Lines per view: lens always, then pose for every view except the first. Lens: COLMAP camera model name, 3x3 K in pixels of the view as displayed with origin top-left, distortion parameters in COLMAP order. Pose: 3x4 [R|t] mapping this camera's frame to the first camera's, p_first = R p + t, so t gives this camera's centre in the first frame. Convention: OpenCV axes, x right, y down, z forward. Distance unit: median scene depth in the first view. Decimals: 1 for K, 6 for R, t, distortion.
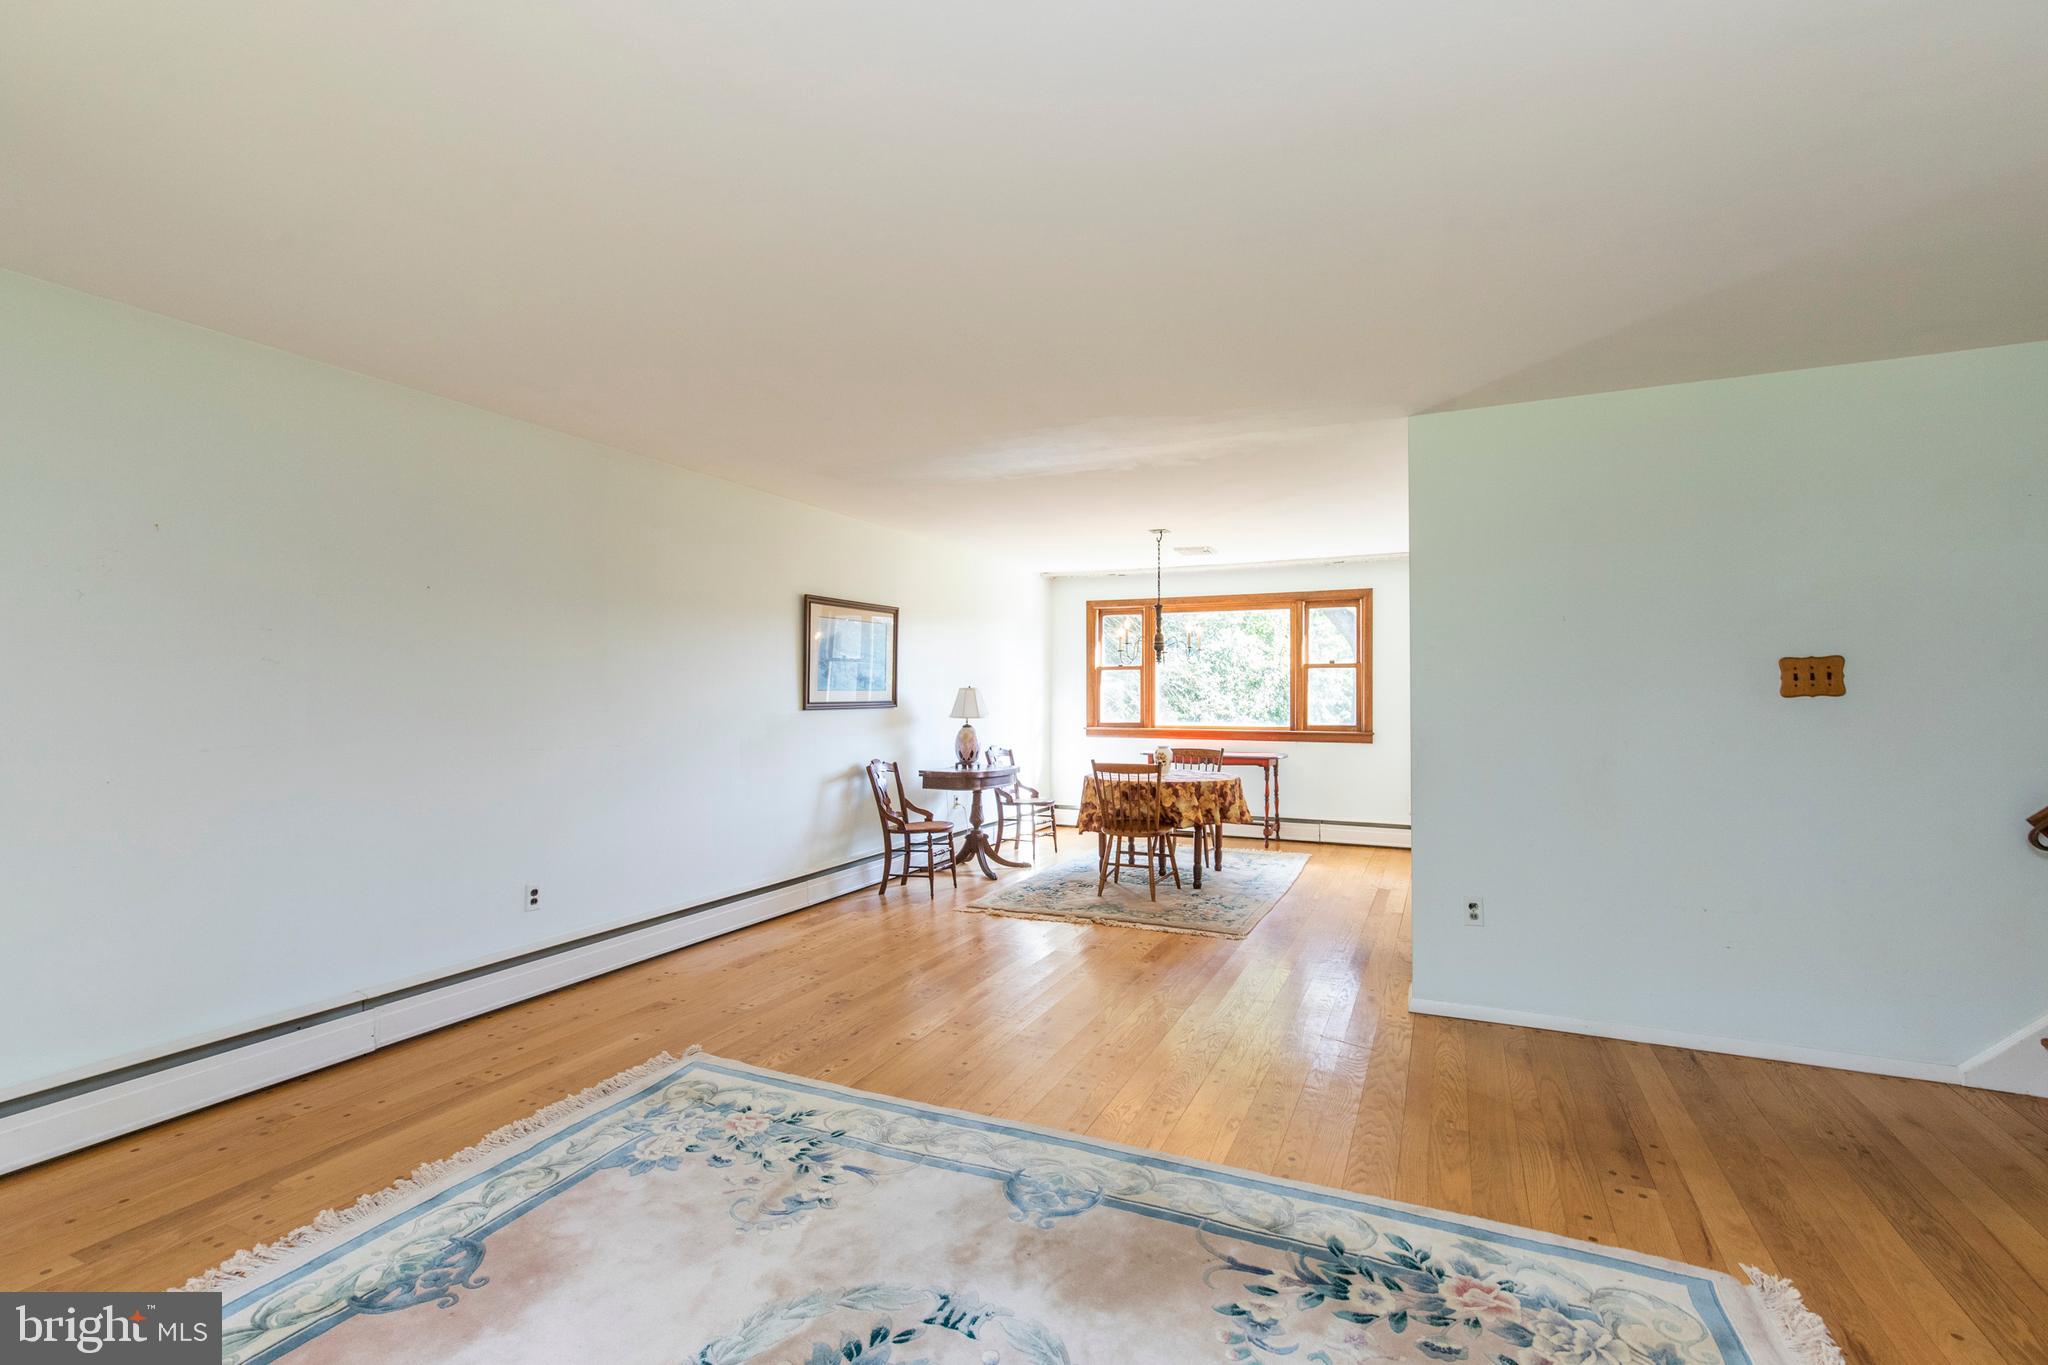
lens RADIAL K [[923.8, 0, 1019.9], [0, 923.8, 680.2], [0, 0, 1]] dist [0.003997, -0.000063]
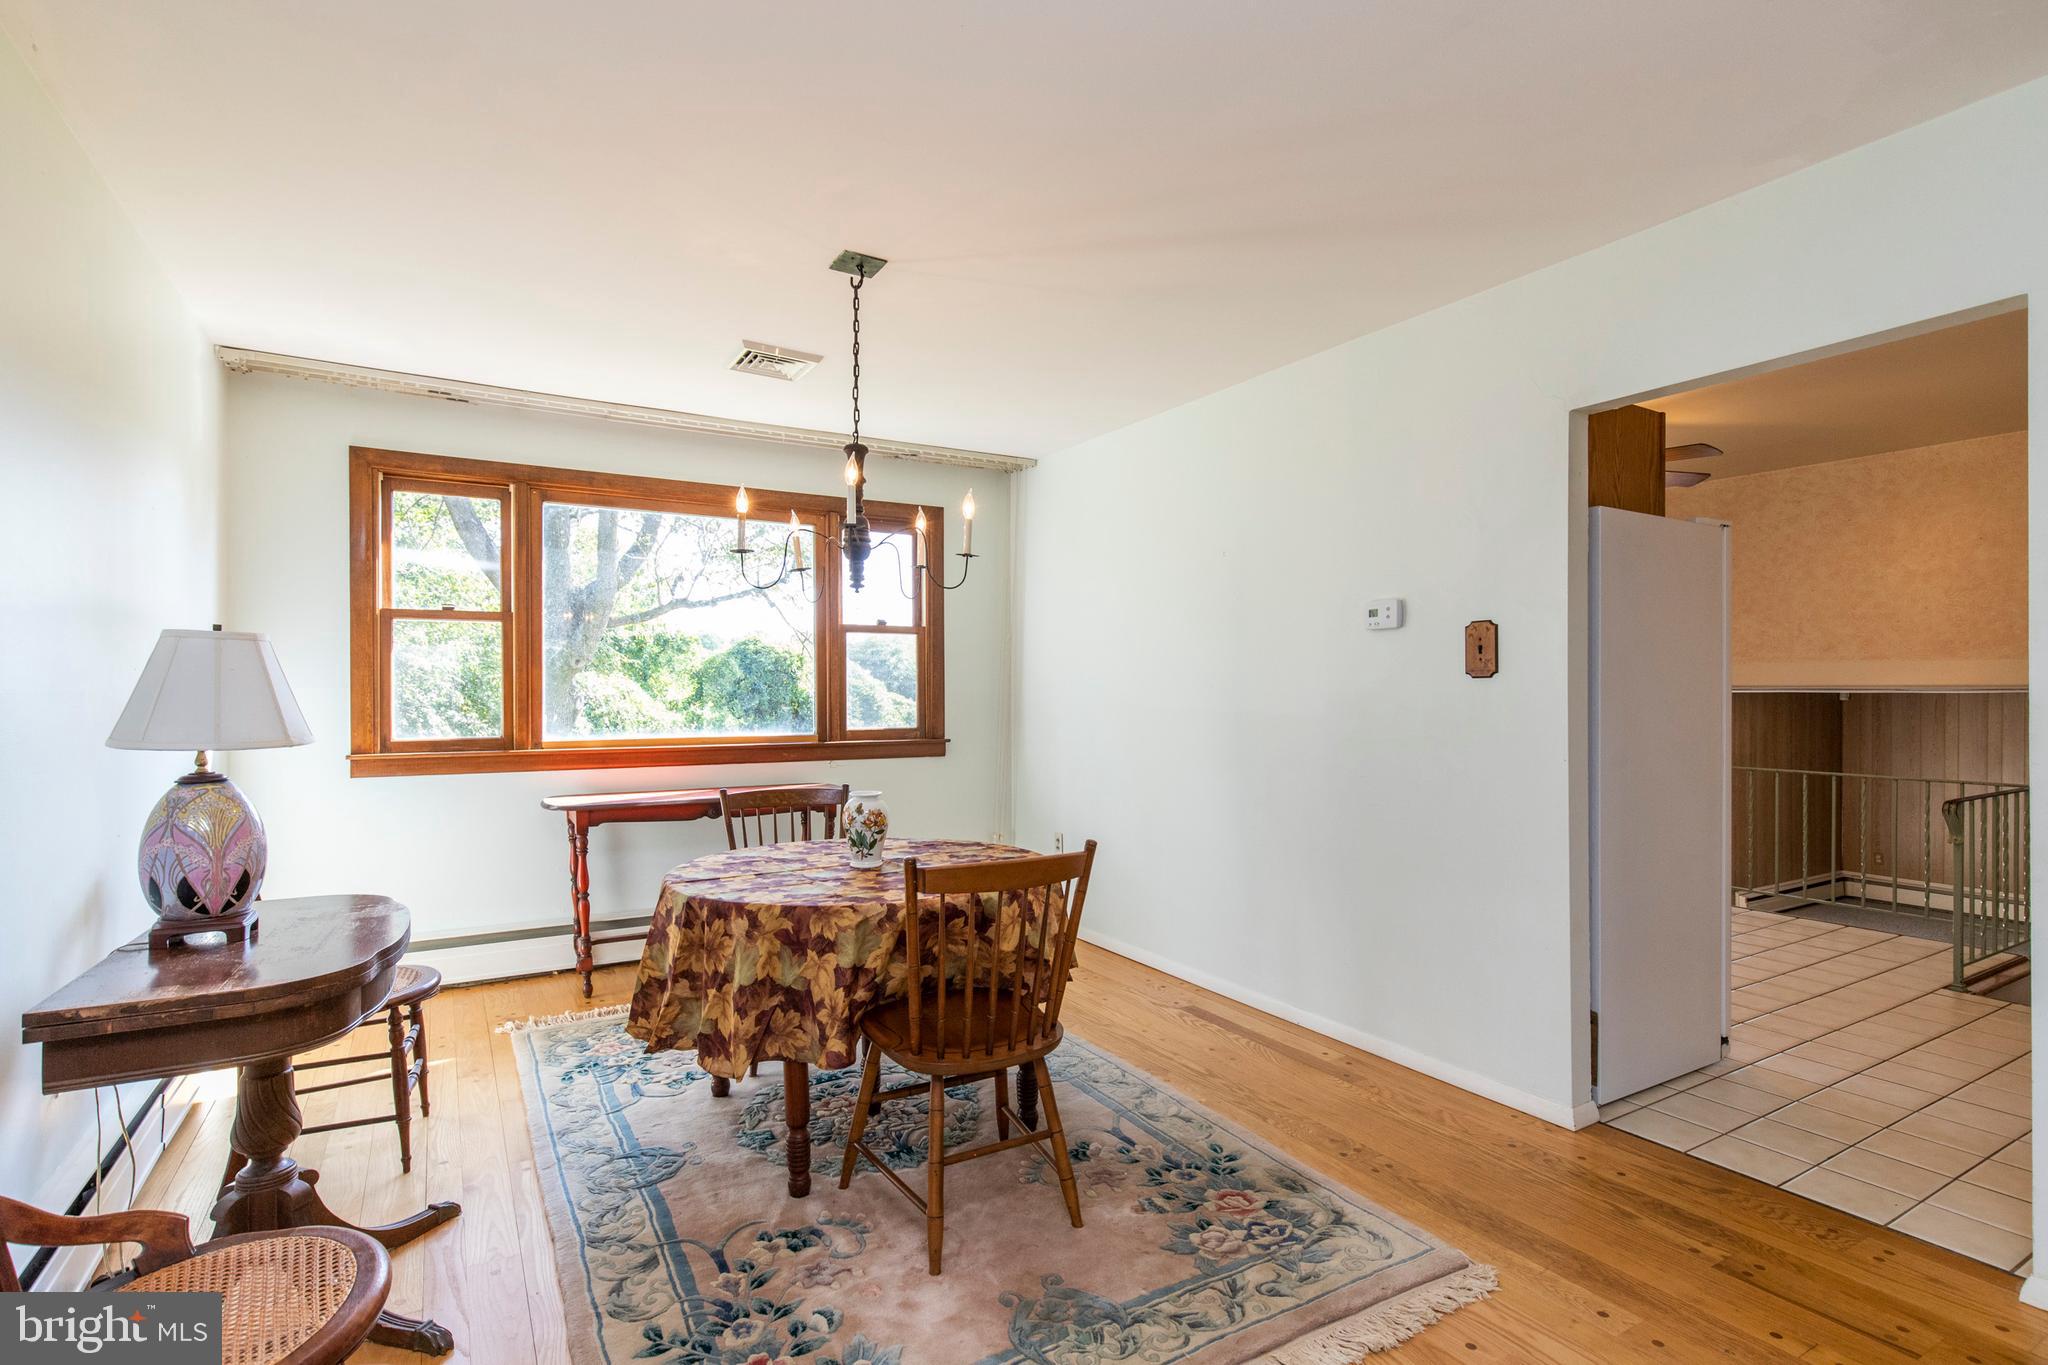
lens RADIAL K [[987.6, 0, 1024.6], [0, 987.6, 689.9], [0, 0, 1]] dist [-0.001319, 0.000225]
pose [[0.556291, -0.000228, 0.830988, -0.140986], [-0.010695, 0.999915, 0.007434, 0.017942], [-0.830919, -0.013023, 0.556241, 0.578639]]
